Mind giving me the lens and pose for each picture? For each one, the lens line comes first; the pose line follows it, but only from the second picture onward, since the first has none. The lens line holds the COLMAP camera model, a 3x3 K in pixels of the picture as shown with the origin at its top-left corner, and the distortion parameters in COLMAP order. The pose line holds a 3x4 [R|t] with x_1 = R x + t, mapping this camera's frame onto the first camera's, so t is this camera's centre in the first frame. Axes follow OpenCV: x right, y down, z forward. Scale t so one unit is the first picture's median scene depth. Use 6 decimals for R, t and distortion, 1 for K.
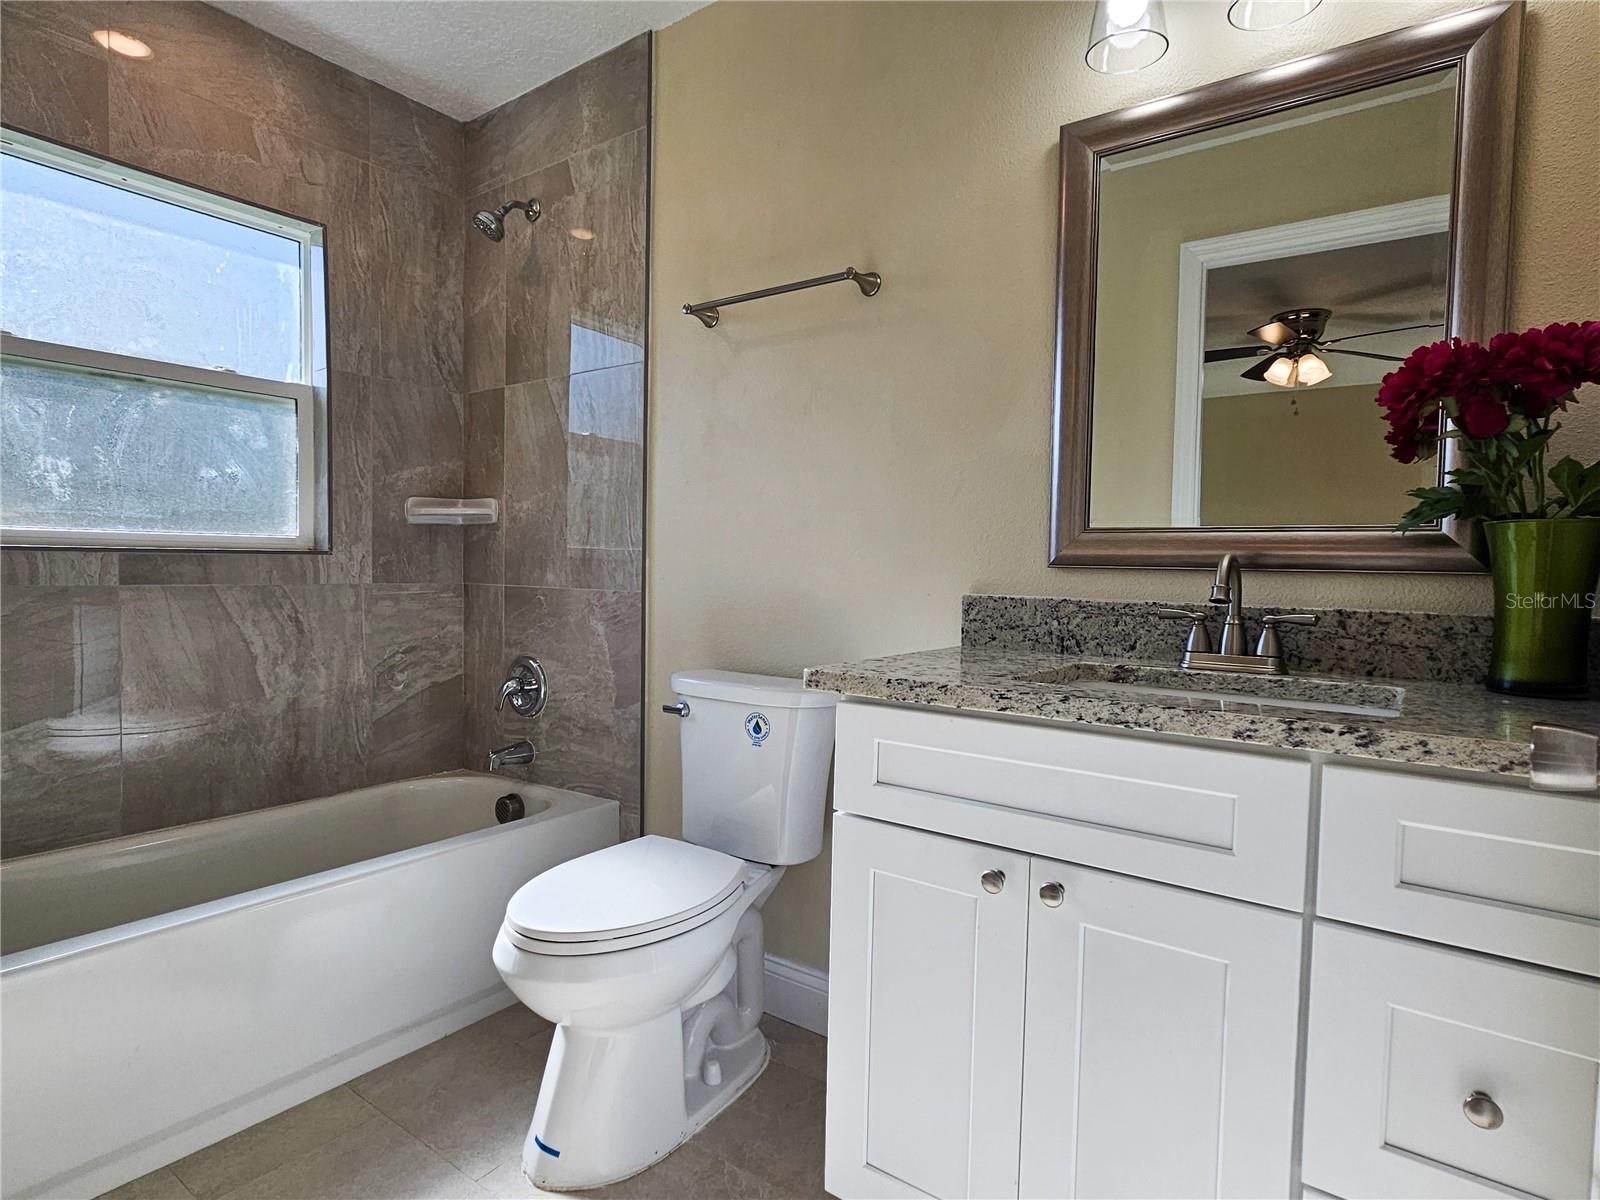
lens RADIAL K [[849.8, 0, 802.1], [0, 849.8, 602.8], [0, 0, 1]] dist [-0.001059, 0.000958]
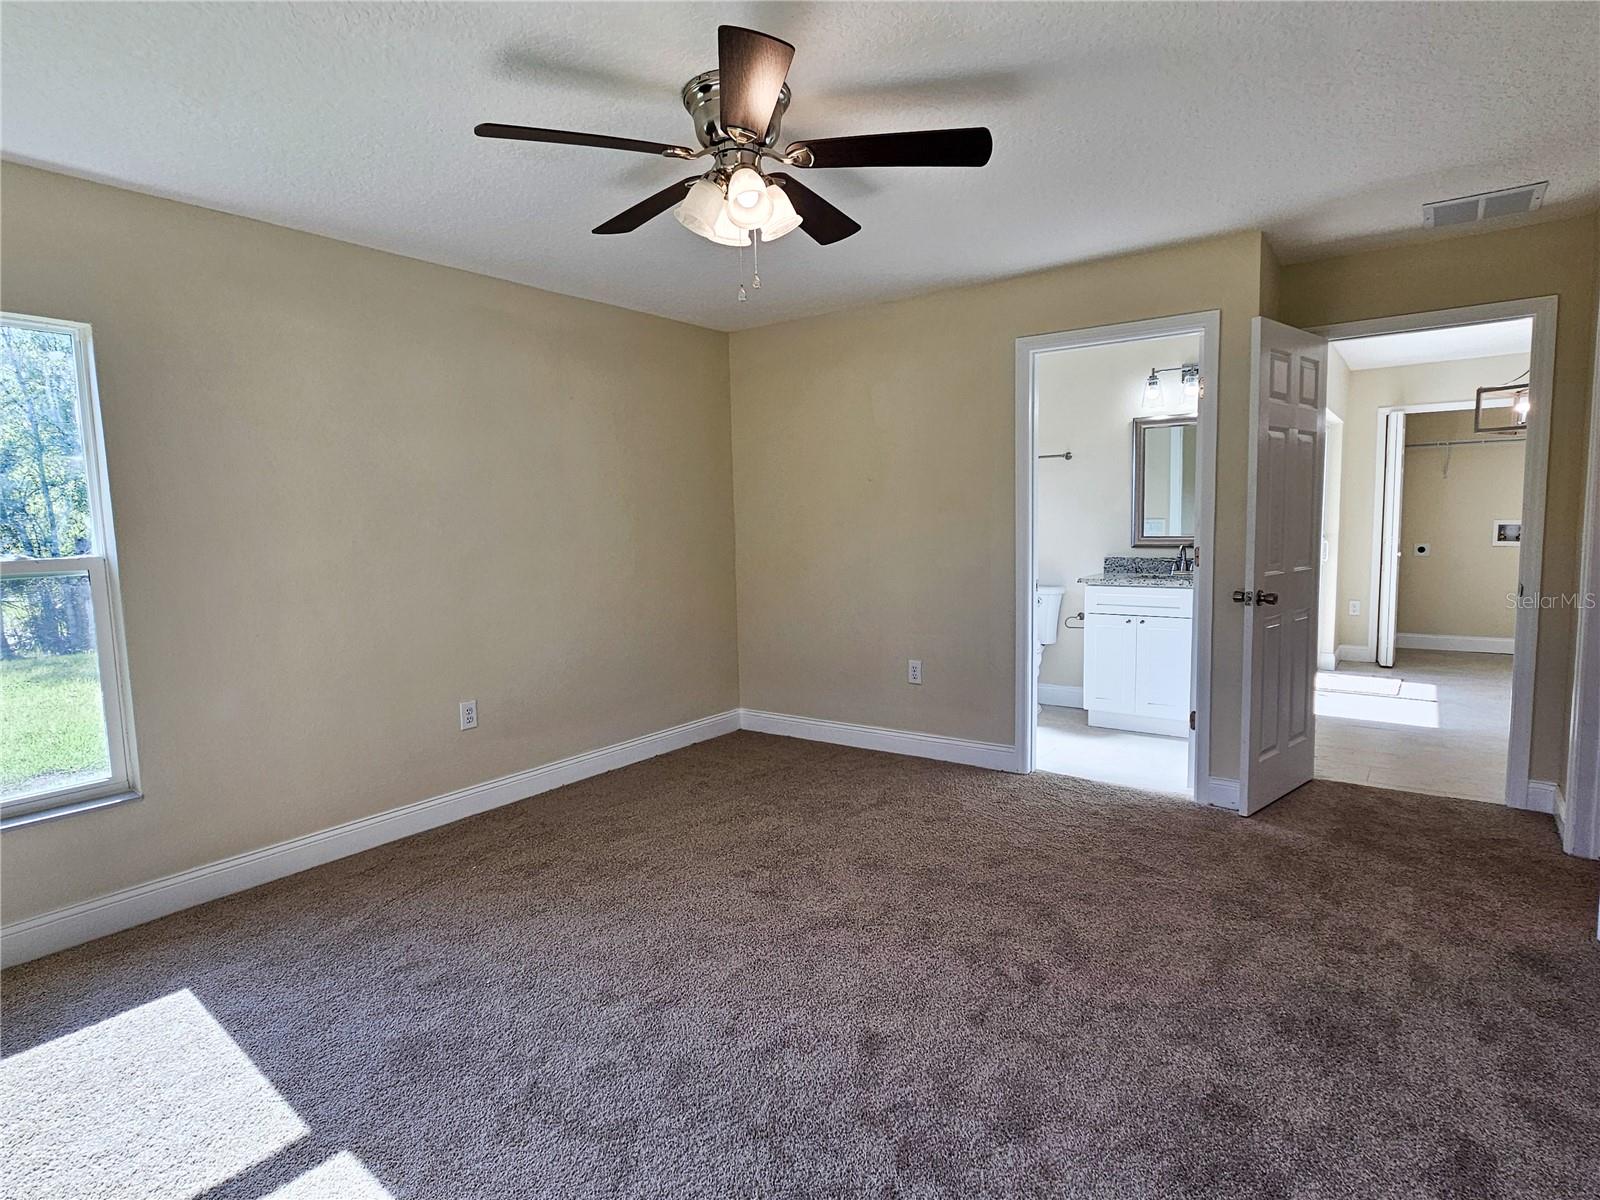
lens RADIAL K [[849.8, 0, 802.1], [0, 849.8, 602.8], [0, 0, 1]] dist [-0.001059, 0.000958]
pose [[0.999126, -0.039807, -0.012788, -1.033965], [0.040408, 0.997892, 0.050778, -0.050796], [0.010740, -0.051250, 0.998628, -2.520440]]
